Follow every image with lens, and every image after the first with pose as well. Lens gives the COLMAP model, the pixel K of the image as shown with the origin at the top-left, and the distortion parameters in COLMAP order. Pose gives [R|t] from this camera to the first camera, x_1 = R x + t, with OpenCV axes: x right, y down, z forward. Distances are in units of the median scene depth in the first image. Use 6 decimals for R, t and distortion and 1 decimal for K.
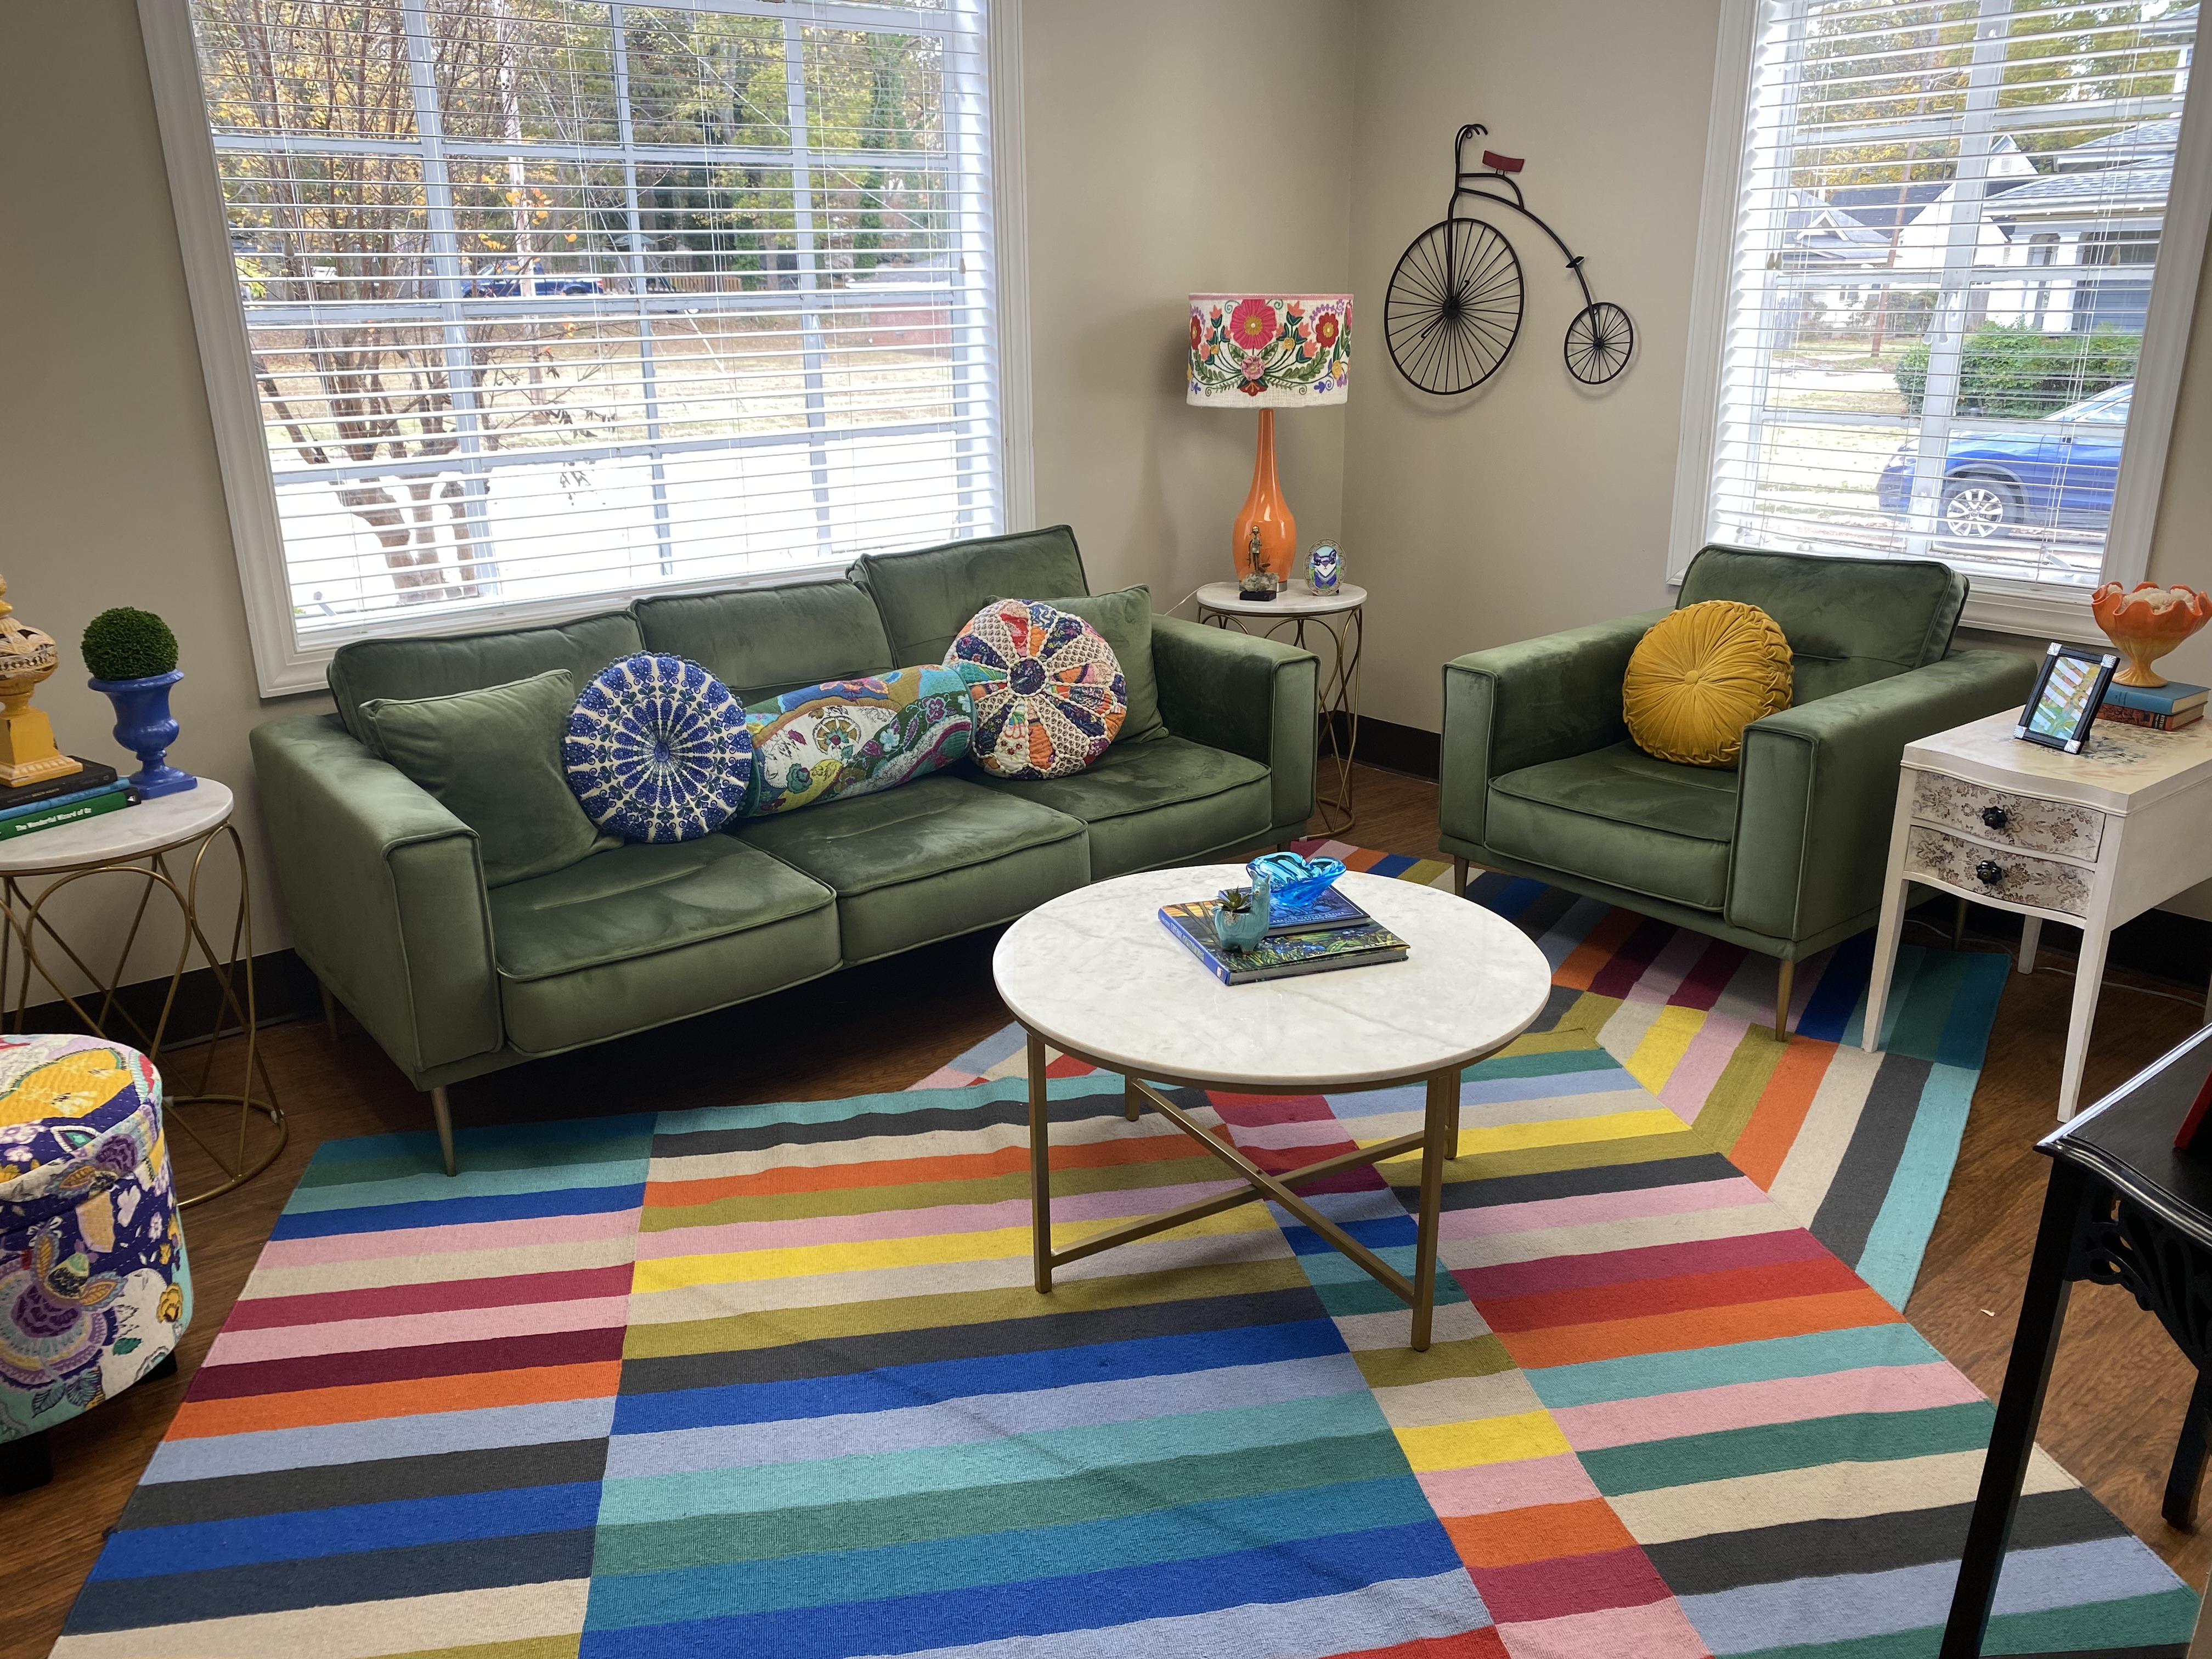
lens RADIAL K [[1738.9, 0, 1106.0], [0, 1738.9, 829.5], [0, 0, 1]] dist [0.046443, 0.000106]
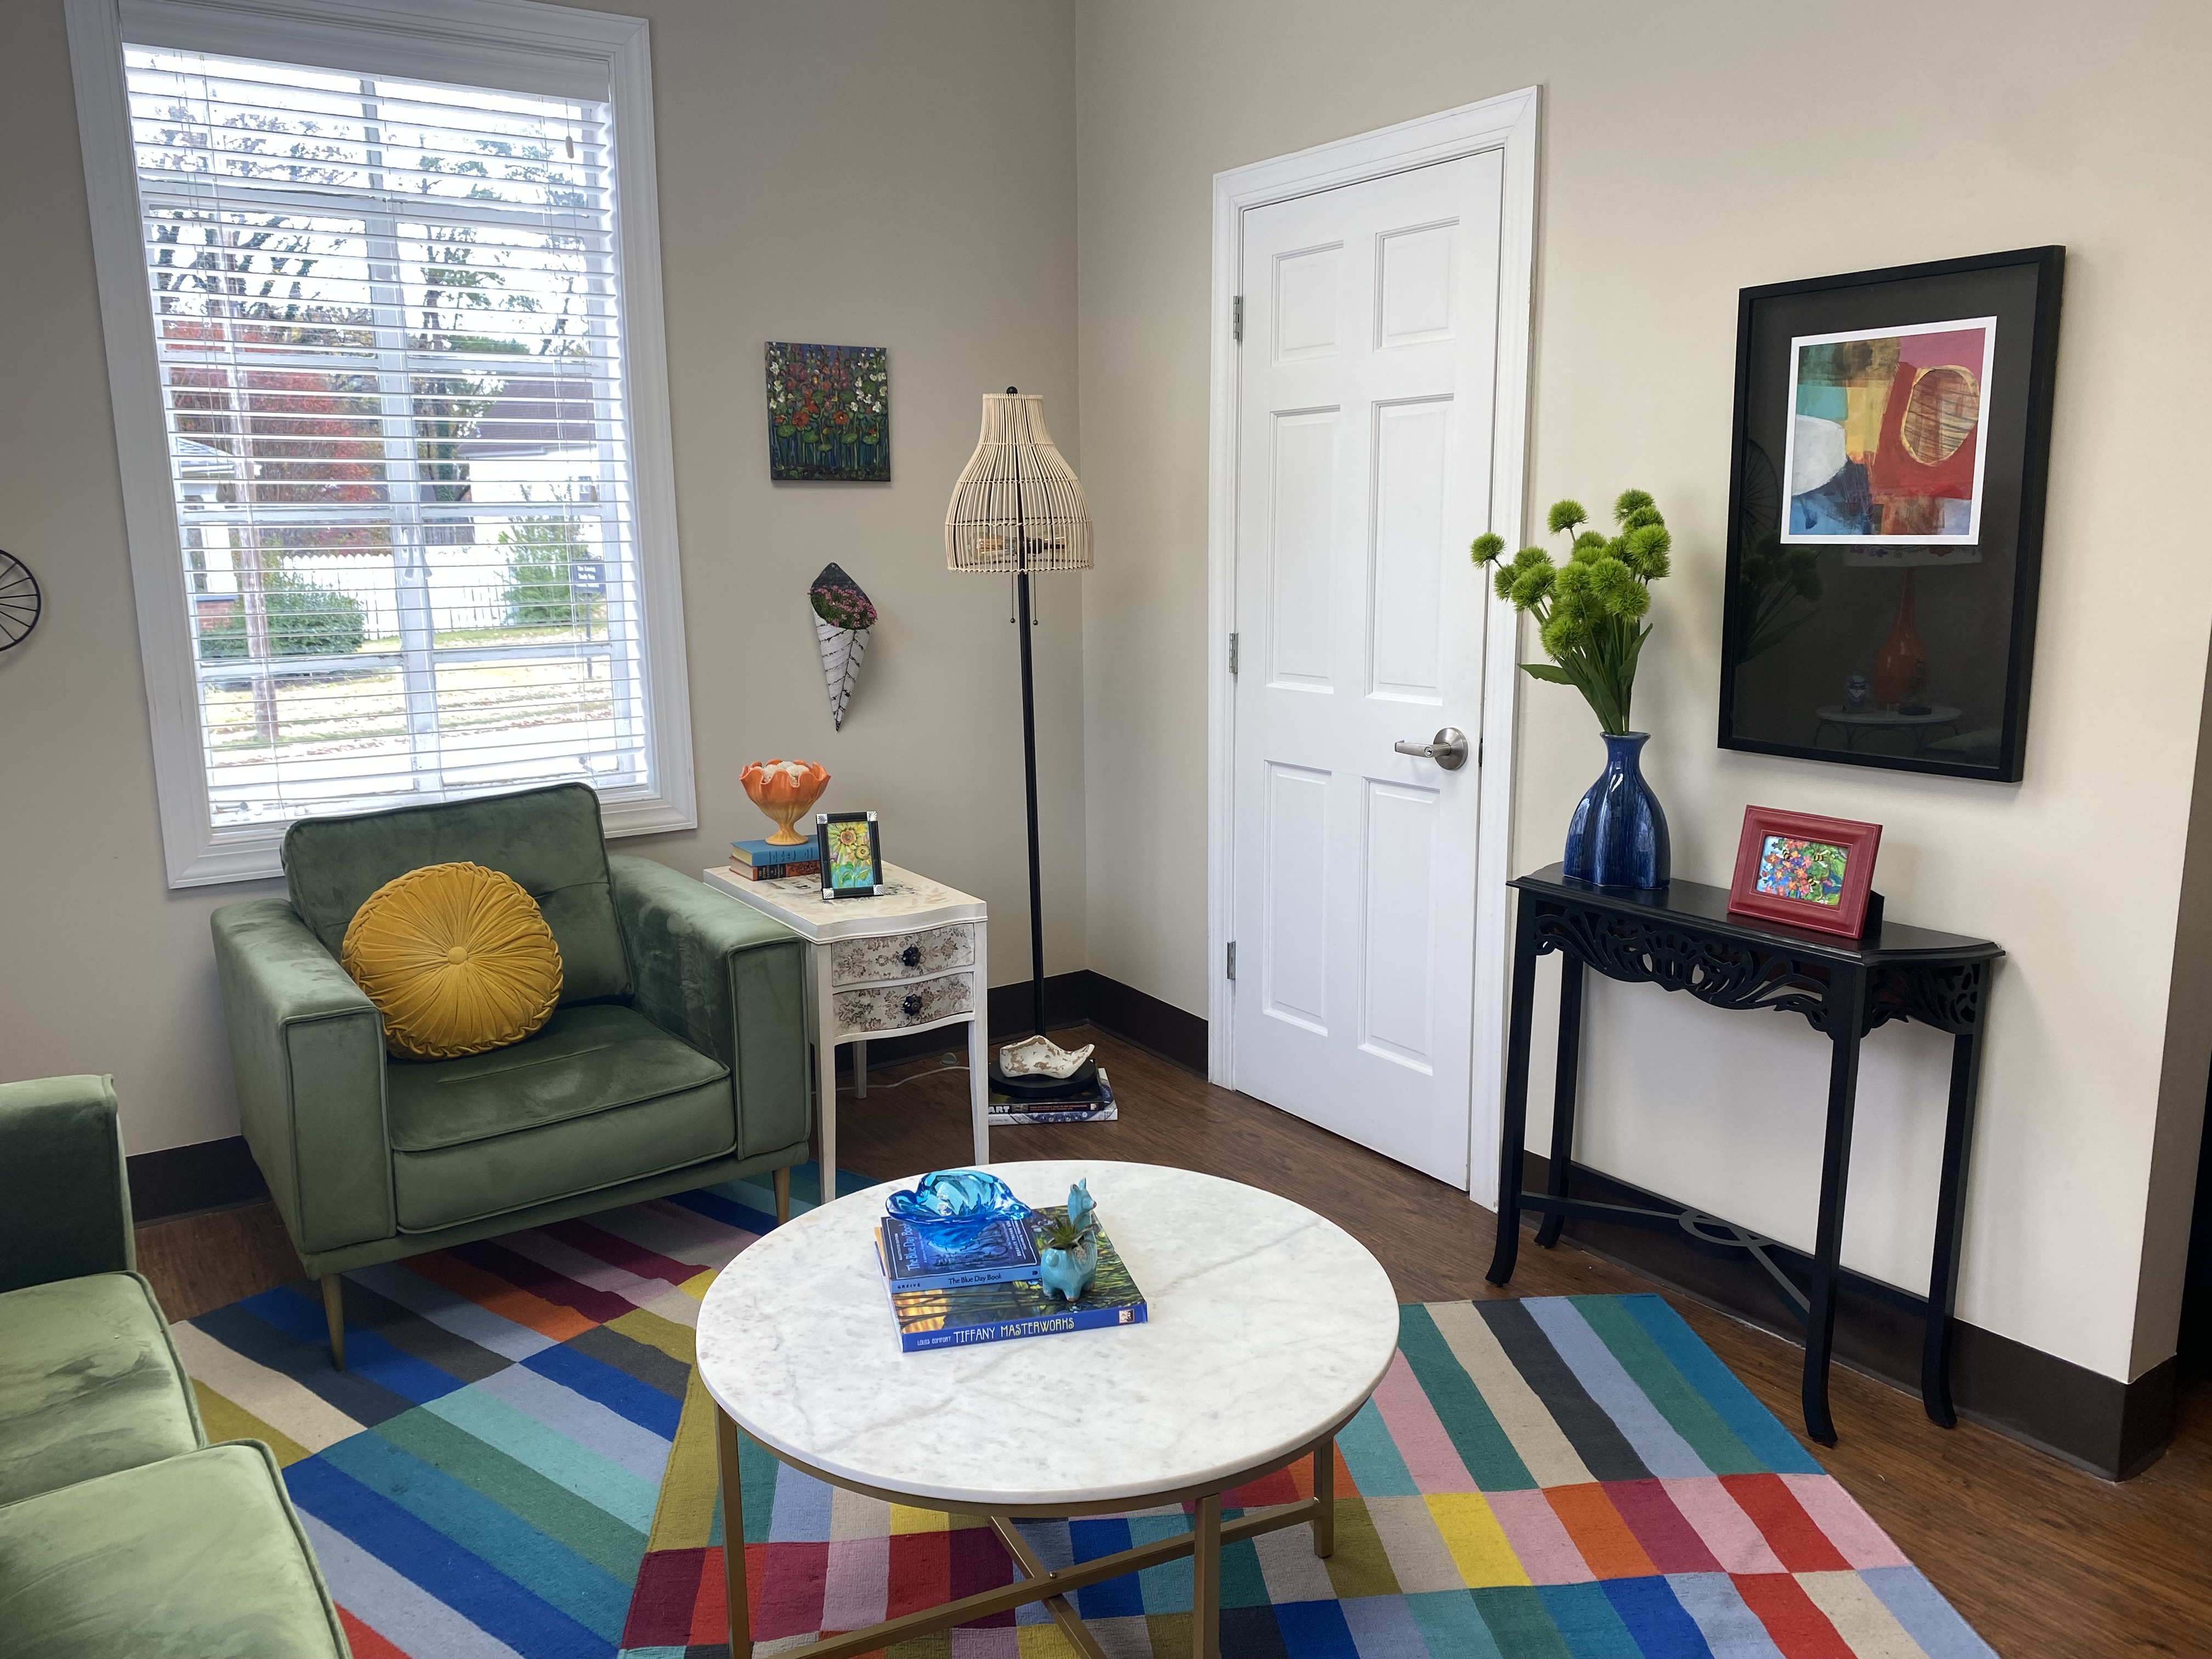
lens RADIAL K [[1664.4, 0, 1106.0], [0, 1664.4, 829.5], [0, 0, 1]] dist [0.012945, 0.003425]
pose [[0.096125, -0.176992, 0.979507, -0.533117], [0.317183, 0.938211, 0.138403, -0.194480], [-0.943480, 0.297379, 0.146324, 0.691755]]
